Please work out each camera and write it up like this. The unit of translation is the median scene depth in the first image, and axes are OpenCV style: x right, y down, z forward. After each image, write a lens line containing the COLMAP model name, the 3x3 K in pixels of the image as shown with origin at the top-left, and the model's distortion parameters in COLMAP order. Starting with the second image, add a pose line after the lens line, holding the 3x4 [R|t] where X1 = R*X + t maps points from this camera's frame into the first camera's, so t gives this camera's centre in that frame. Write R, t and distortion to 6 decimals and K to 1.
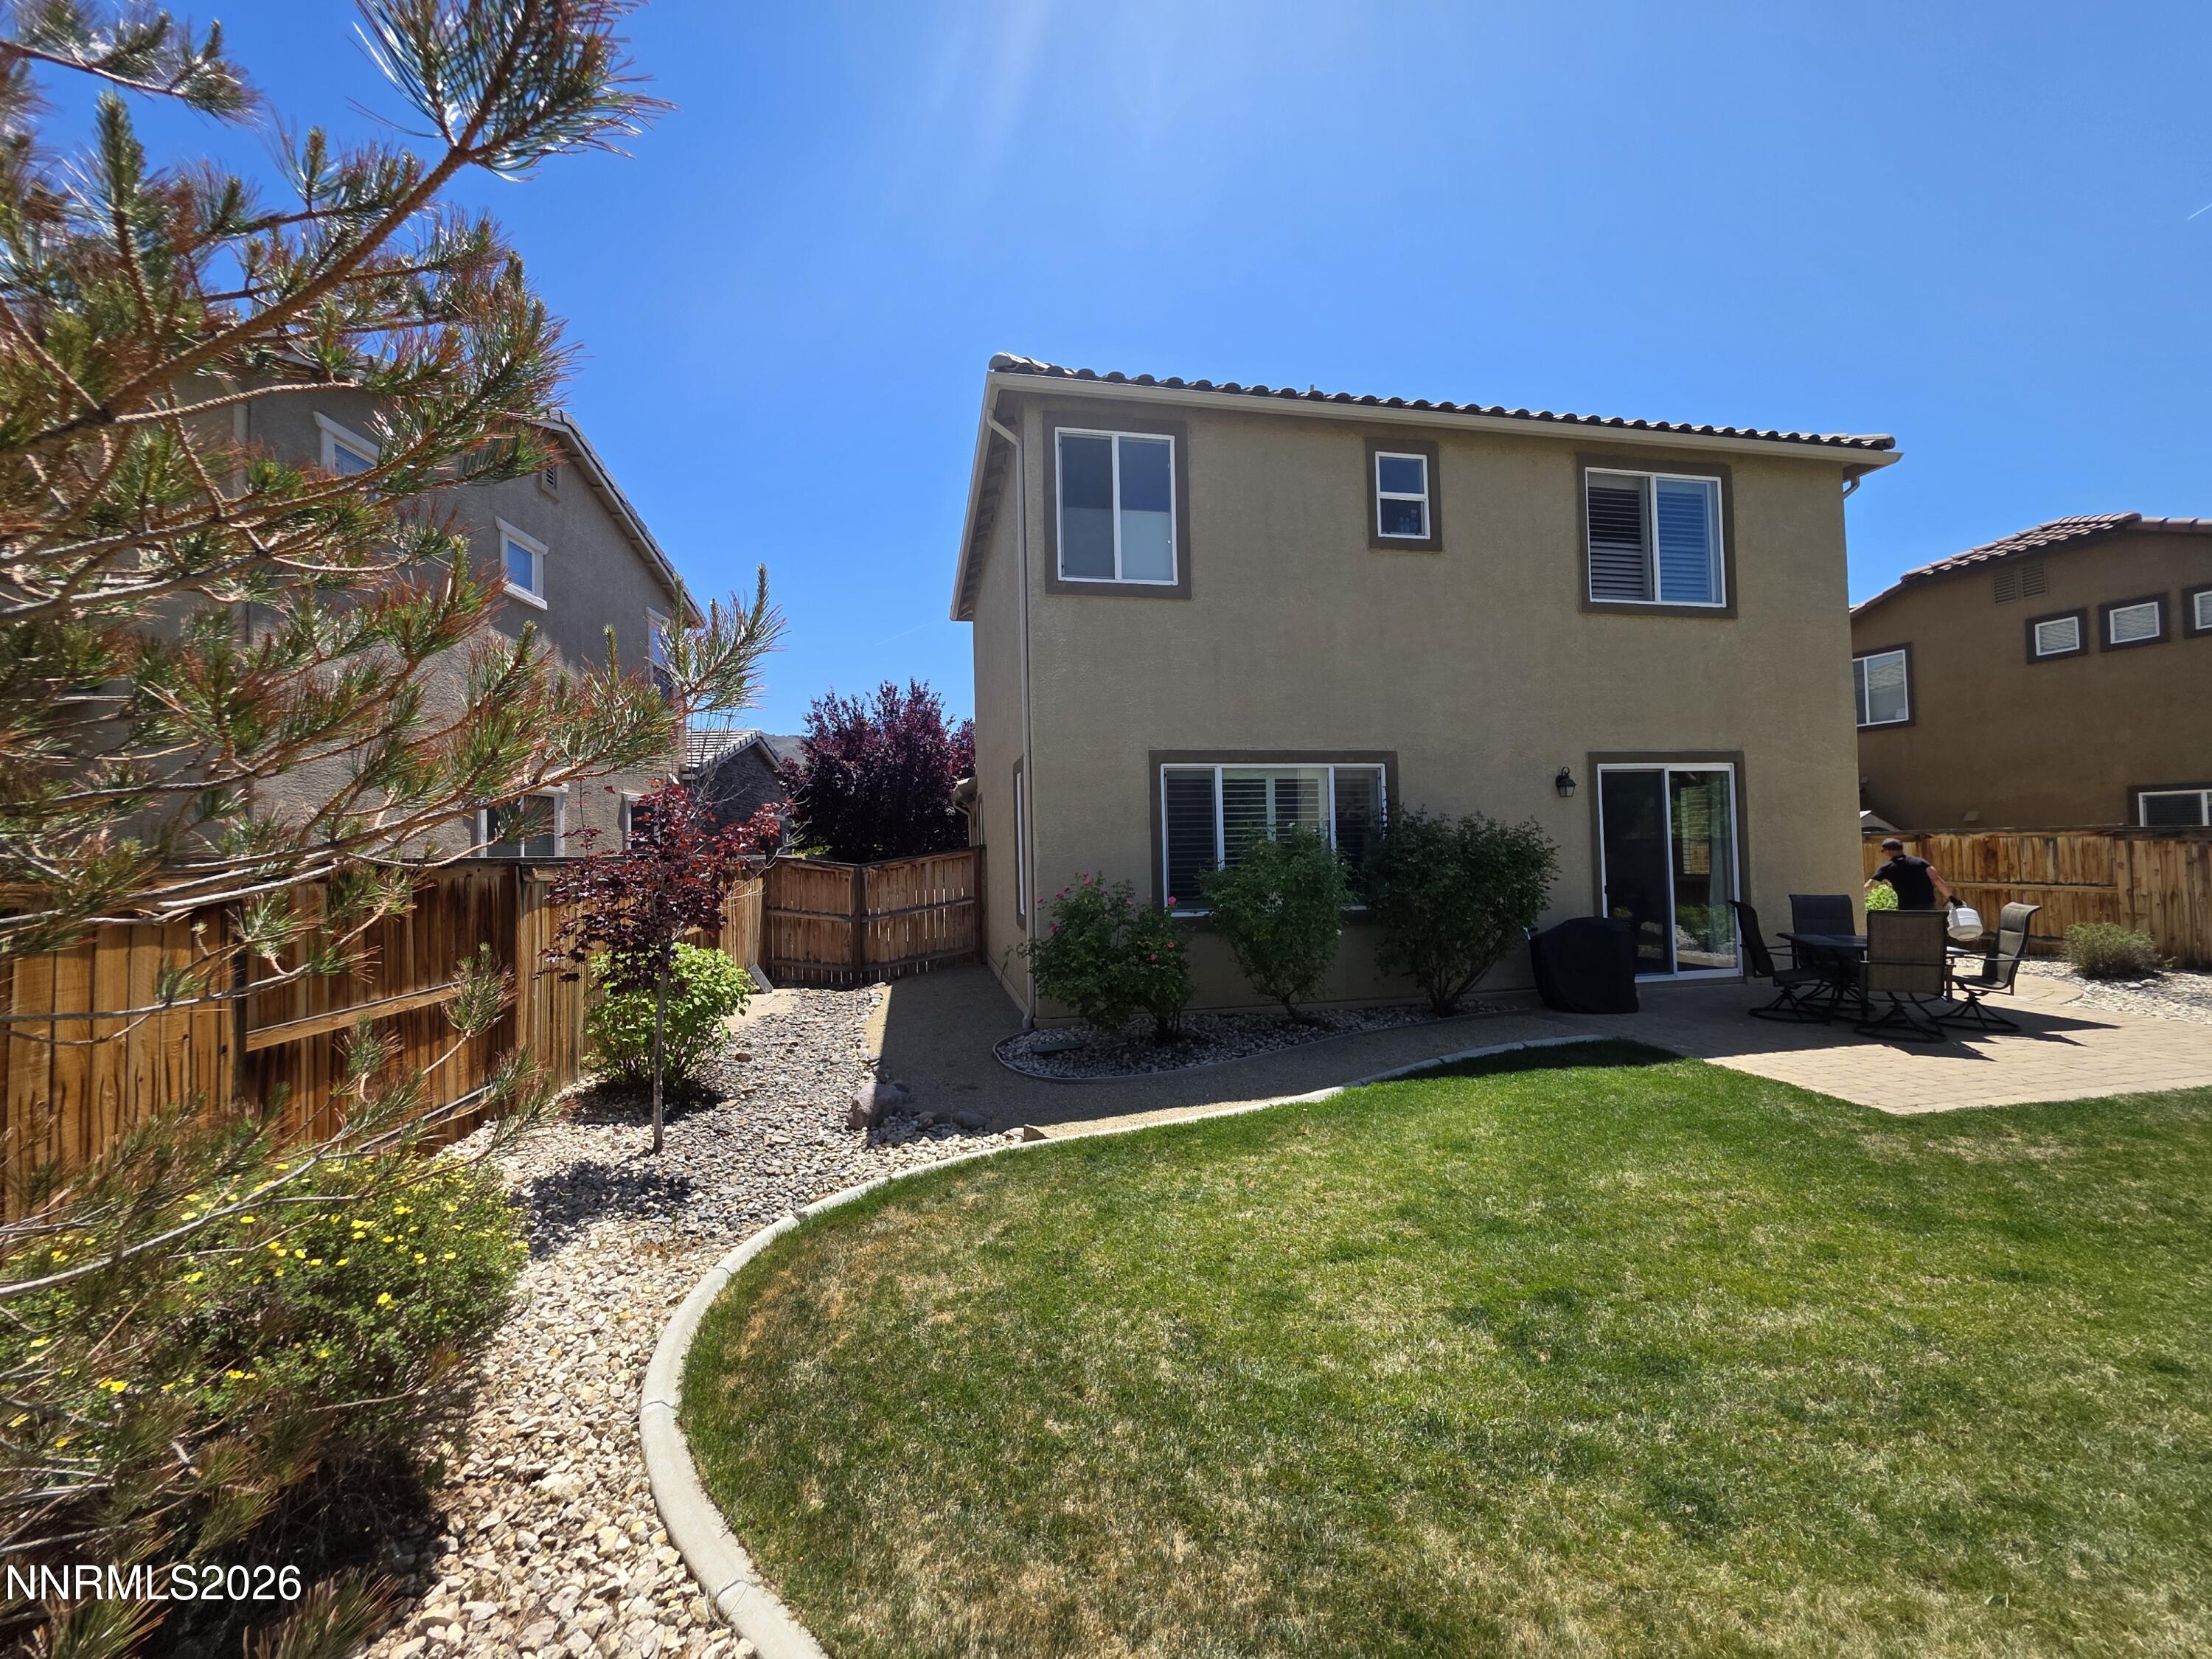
lens RADIAL K [[882.5, 0, 1102.9], [0, 882.5, 823.3], [0, 0, 1]] dist [-0.000551, -0.000135]
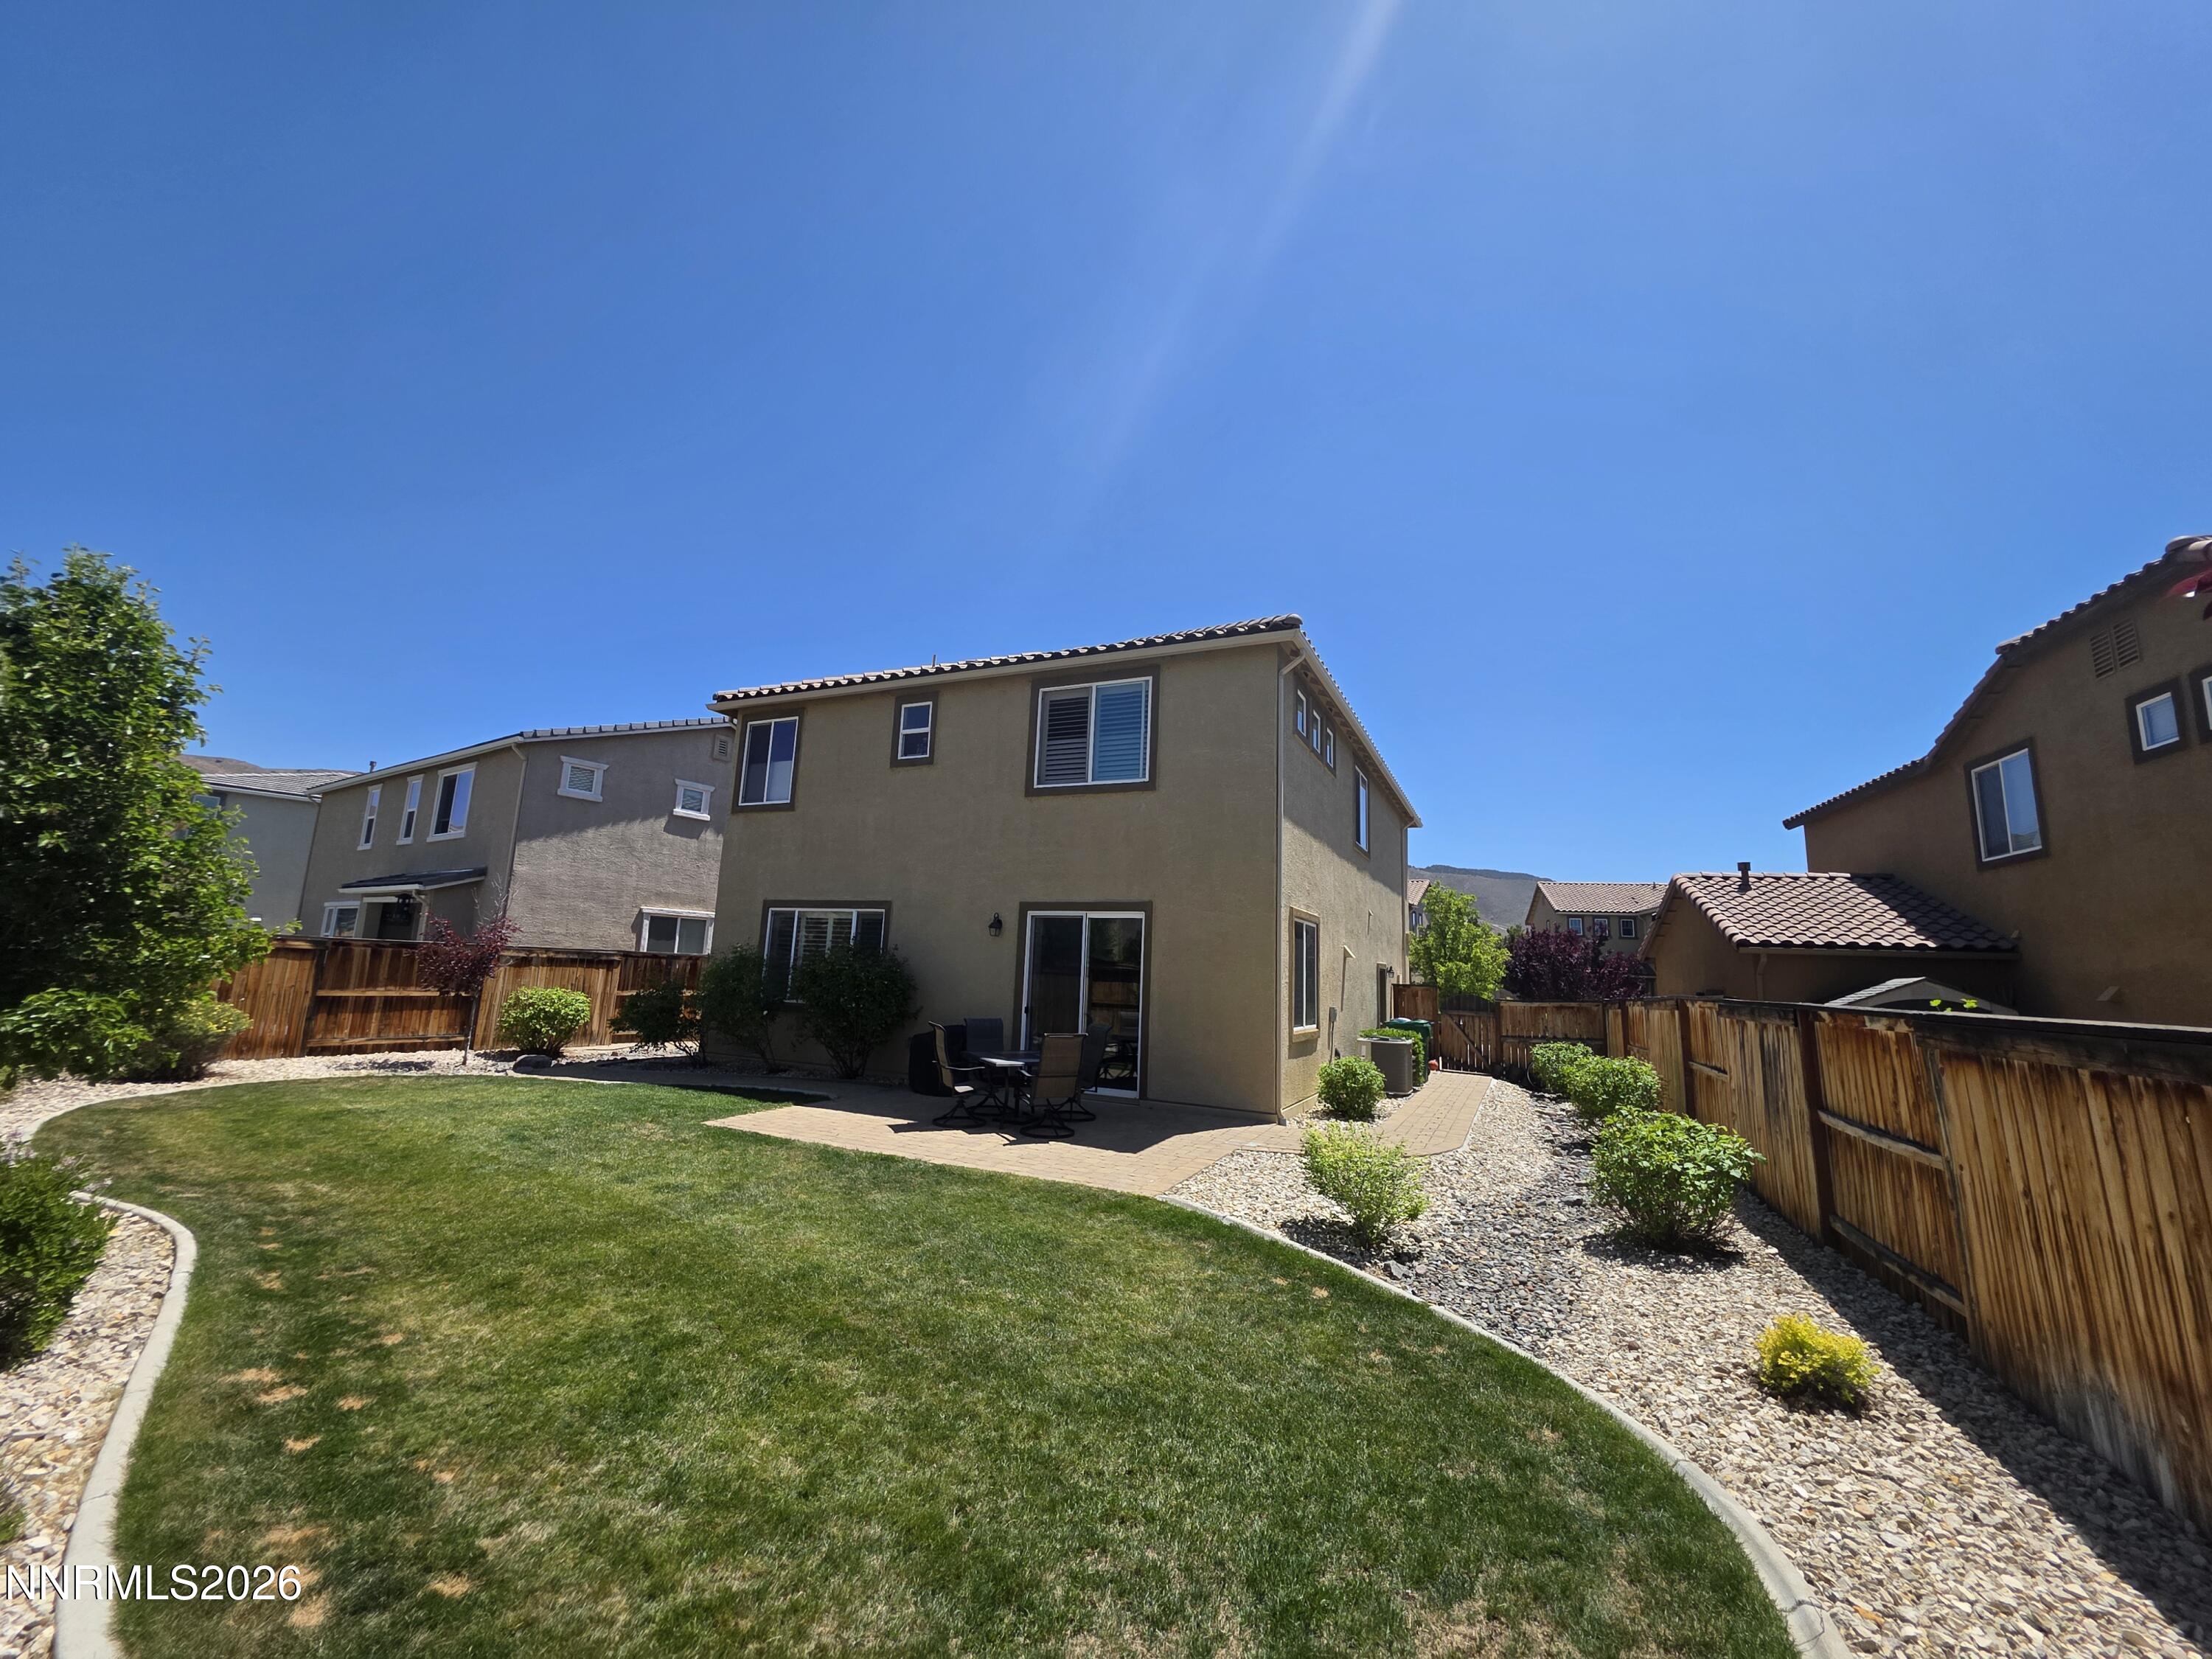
lens RADIAL K [[882.5, 0, 1102.9], [0, 882.5, 823.3], [0, 0, 1]] dist [-0.000551, -0.000135]
pose [[0.798649, -0.044922, -0.600118, 1.591245], [-0.040294, 0.990981, -0.127803, -0.037410], [0.600446, 0.126251, 0.789636, 0.025398]]
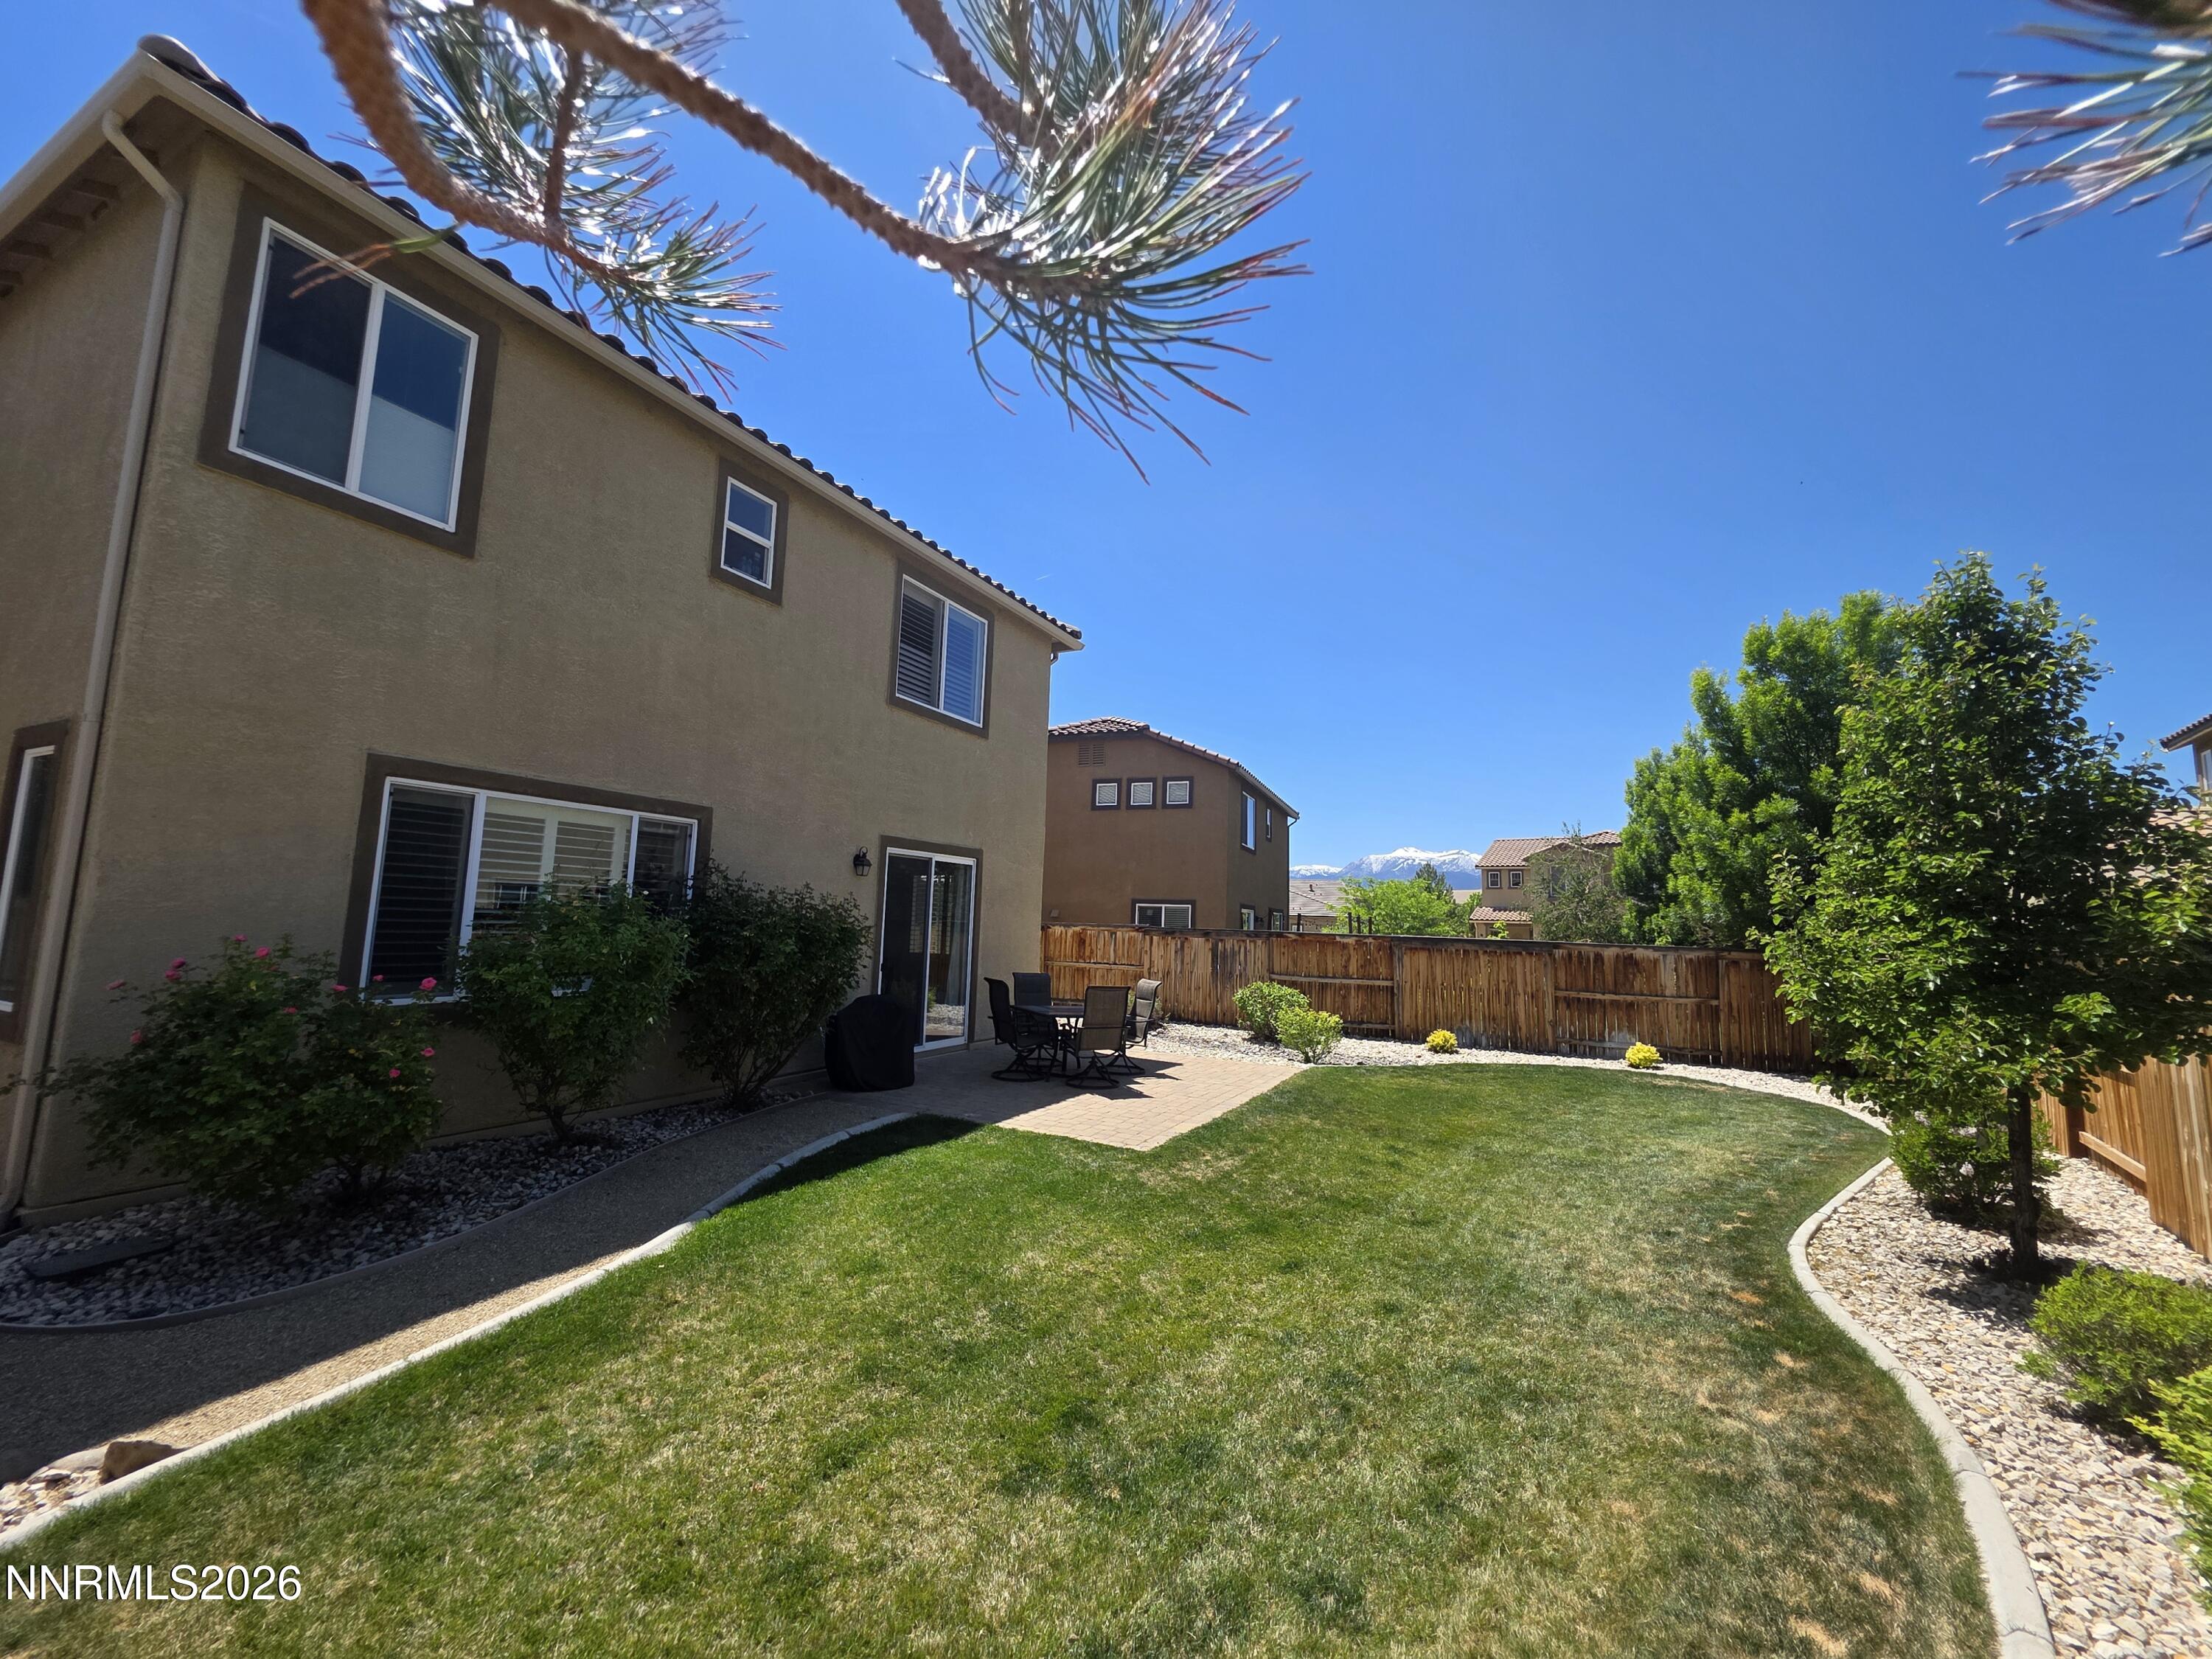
lens RADIAL K [[882.5, 0, 1102.9], [0, 882.5, 823.3], [0, 0, 1]] dist [-0.000551, -0.000135]
pose [[0.622046, 0.130922, 0.771957, -0.108631], [-0.068731, 0.991246, -0.112730, 0.006530], [-0.779958, 0.017066, 0.625599, 0.151735]]
